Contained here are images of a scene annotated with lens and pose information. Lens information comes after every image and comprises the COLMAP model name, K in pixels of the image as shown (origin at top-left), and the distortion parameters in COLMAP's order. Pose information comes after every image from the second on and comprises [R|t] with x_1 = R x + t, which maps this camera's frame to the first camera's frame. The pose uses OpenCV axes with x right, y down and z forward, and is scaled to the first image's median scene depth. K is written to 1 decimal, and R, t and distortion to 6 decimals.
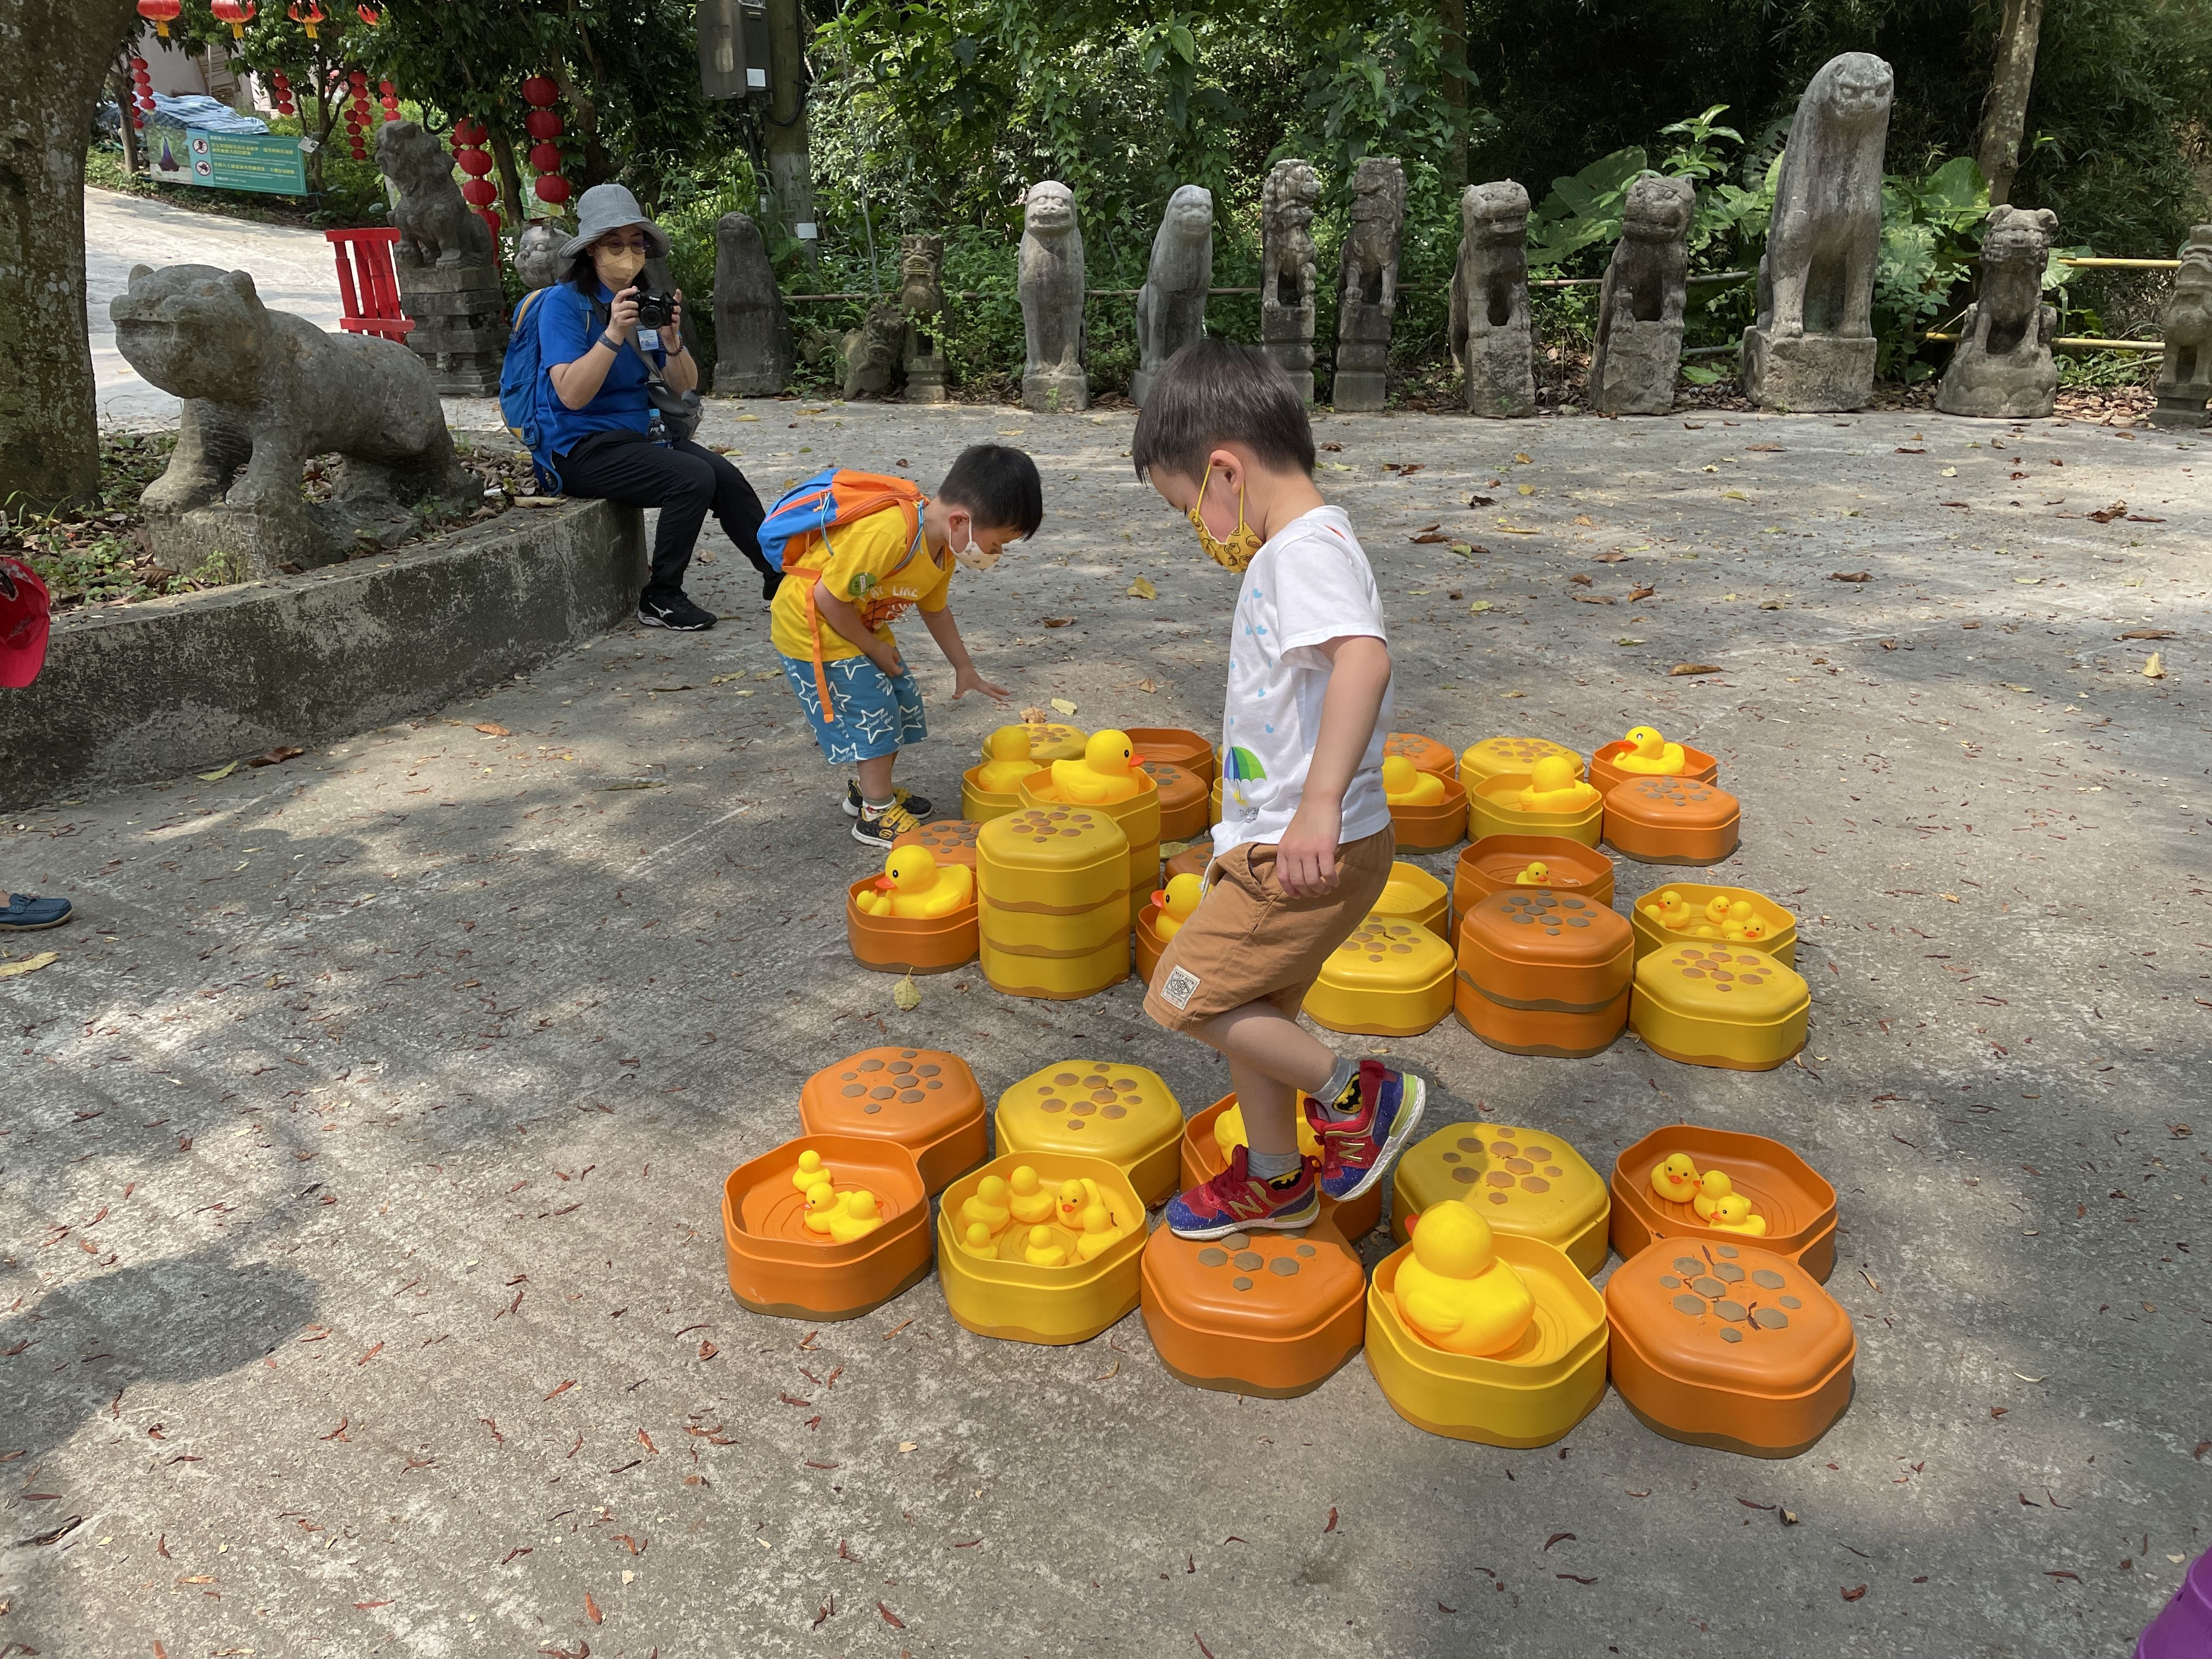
lens RADIAL K [[1609.8, 0, 1104.1], [0, 1609.8, 827.6], [0, 0, 1]] dist [0.083966, -0.114759]
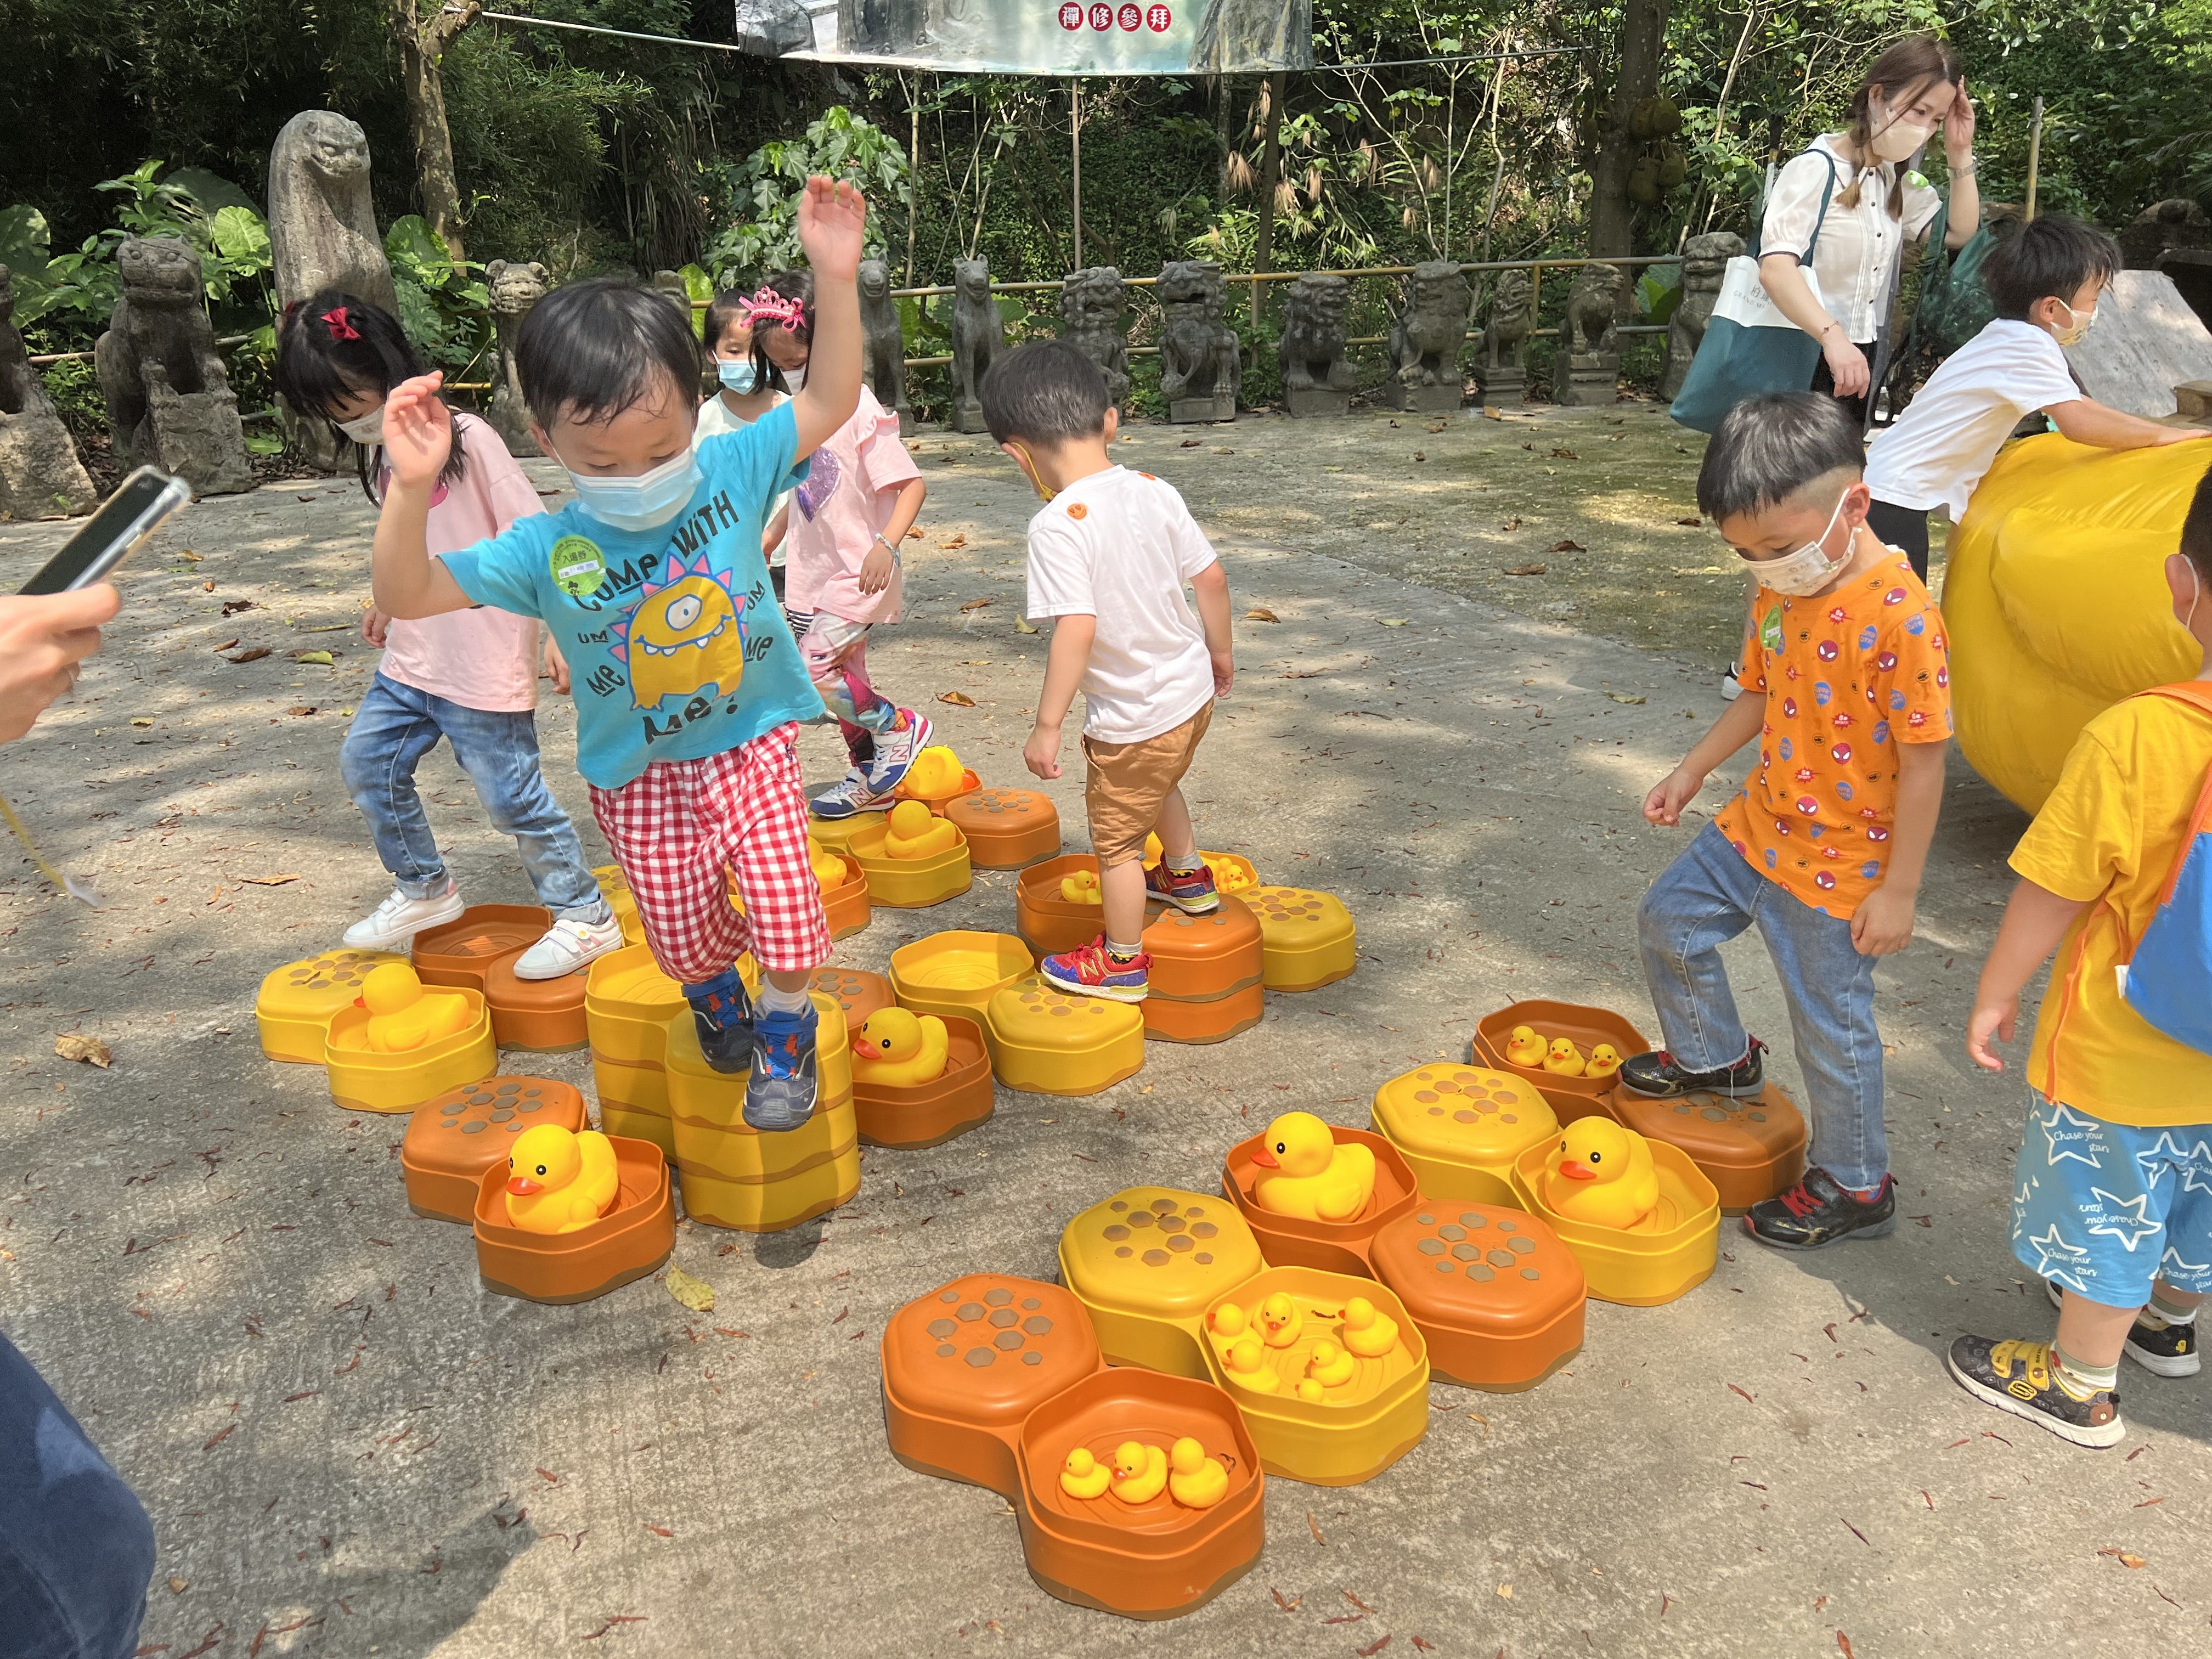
lens RADIAL K [[1637.6, 0, 1093.1], [0, 1637.6, 837.6], [0, 0, 1]] dist [0.034403, -0.040173]
pose [[0.556813, -0.295682, 0.776229, -0.173344], [0.318287, 0.939120, 0.129413, -0.039266], [-0.767237, 0.175005, 0.617025, 0.096166]]
